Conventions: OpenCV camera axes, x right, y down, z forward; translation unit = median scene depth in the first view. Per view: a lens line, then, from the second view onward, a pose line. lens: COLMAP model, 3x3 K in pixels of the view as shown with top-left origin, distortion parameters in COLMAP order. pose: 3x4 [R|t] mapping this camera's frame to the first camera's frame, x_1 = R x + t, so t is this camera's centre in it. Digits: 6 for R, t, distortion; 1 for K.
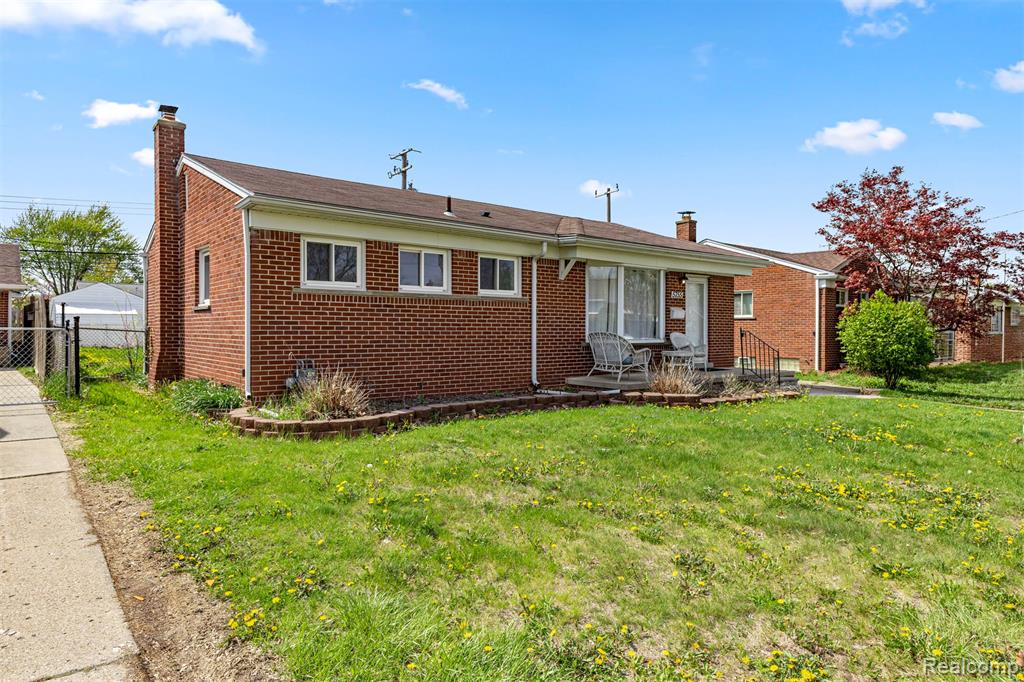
lens RADIAL K [[639.4, 0, 511.9], [0, 639.4, 337.5], [0, 0, 1]] dist [-0.000837, -0.000473]
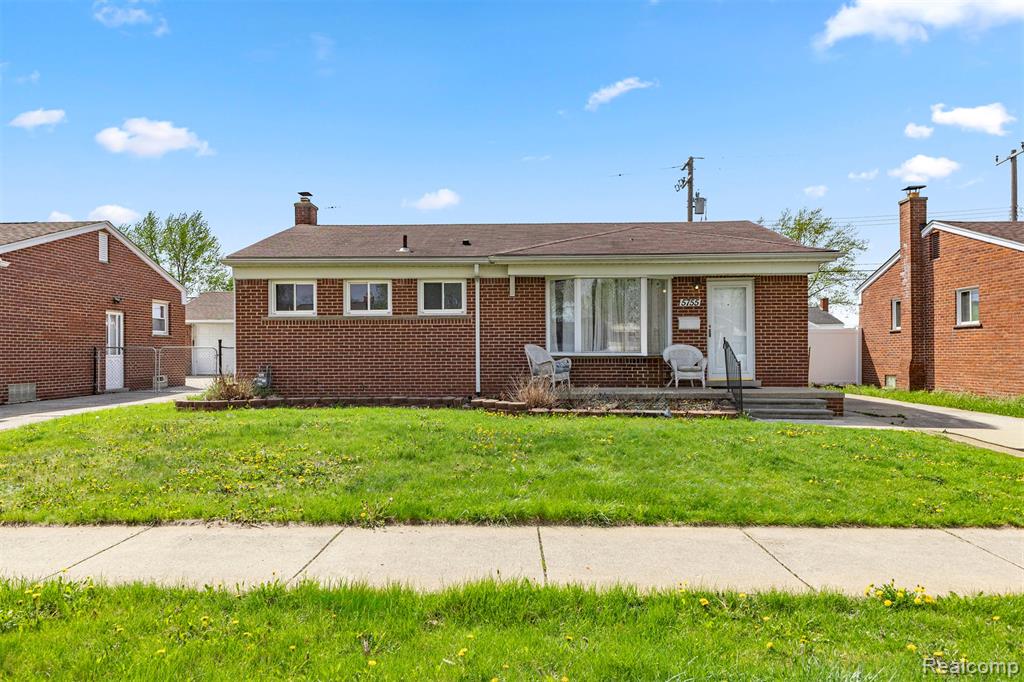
lens RADIAL K [[719.6, 0, 505.6], [0, 719.6, 363.1], [0, 0, 1]] dist [-0.010304, 0.002480]
pose [[0.748402, -0.000443, -0.663245, 0.903336], [-0.001345, 0.999997, -0.002186, 0.024832], [0.663244, 0.002528, 0.748399, 0.101017]]
